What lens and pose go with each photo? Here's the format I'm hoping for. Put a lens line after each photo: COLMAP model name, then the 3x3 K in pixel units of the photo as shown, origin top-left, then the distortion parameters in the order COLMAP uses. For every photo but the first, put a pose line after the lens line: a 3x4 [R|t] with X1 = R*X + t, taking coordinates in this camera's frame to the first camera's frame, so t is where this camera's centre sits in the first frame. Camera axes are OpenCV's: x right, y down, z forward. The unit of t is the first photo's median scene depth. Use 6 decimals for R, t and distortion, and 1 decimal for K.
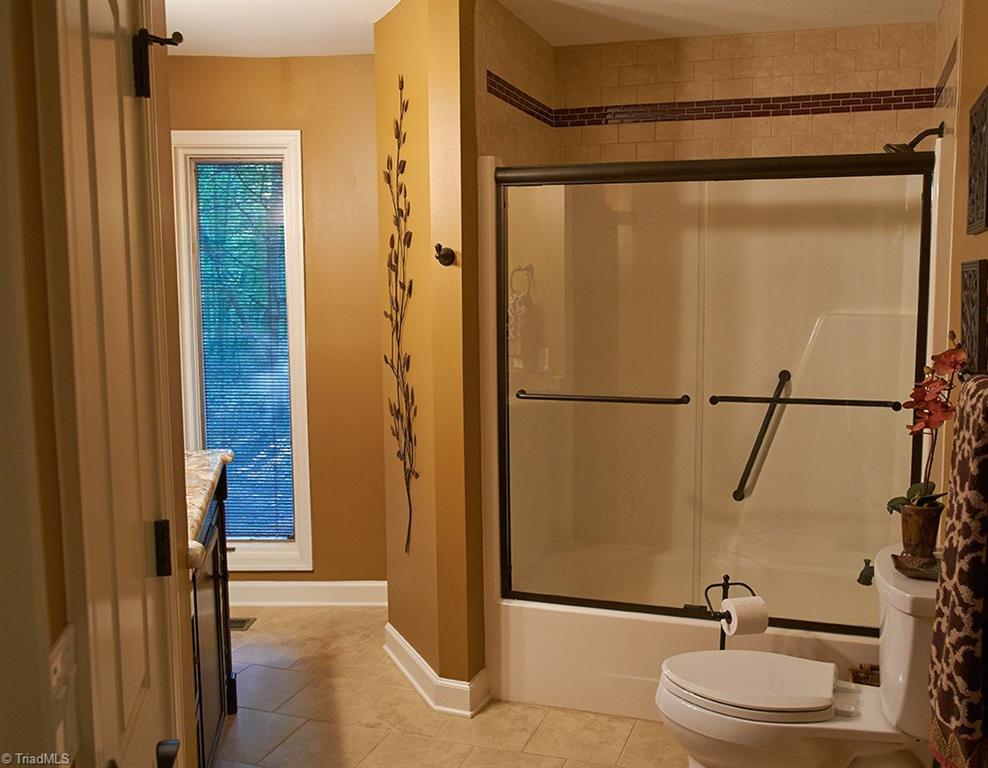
lens RADIAL K [[988.9, 0, 494.0], [0, 988.9, 384.0], [0, 0, 1]] dist [0.000957, -0.000033]
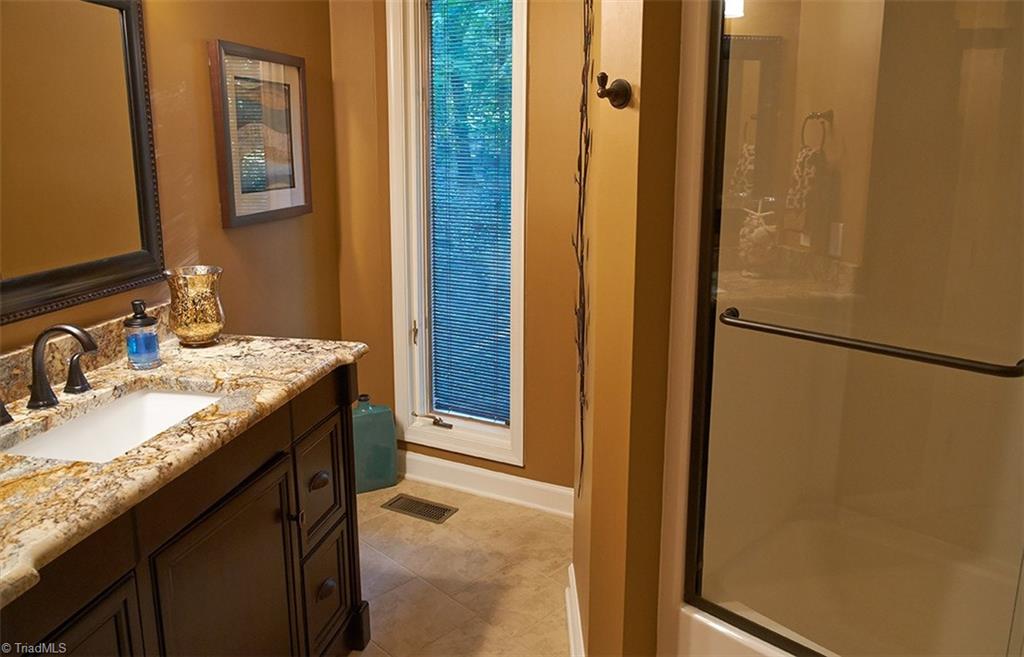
lens RADIAL K [[777.5, 0, 510.9], [0, 777.5, 301.3], [0, 0, 1]] dist [-0.028071, -0.001125]
pose [[0.899357, 0.095840, -0.426581, 0.094540], [-0.046555, 0.991124, 0.124524, -0.045883], [0.434729, -0.092132, 0.895836, 0.423290]]
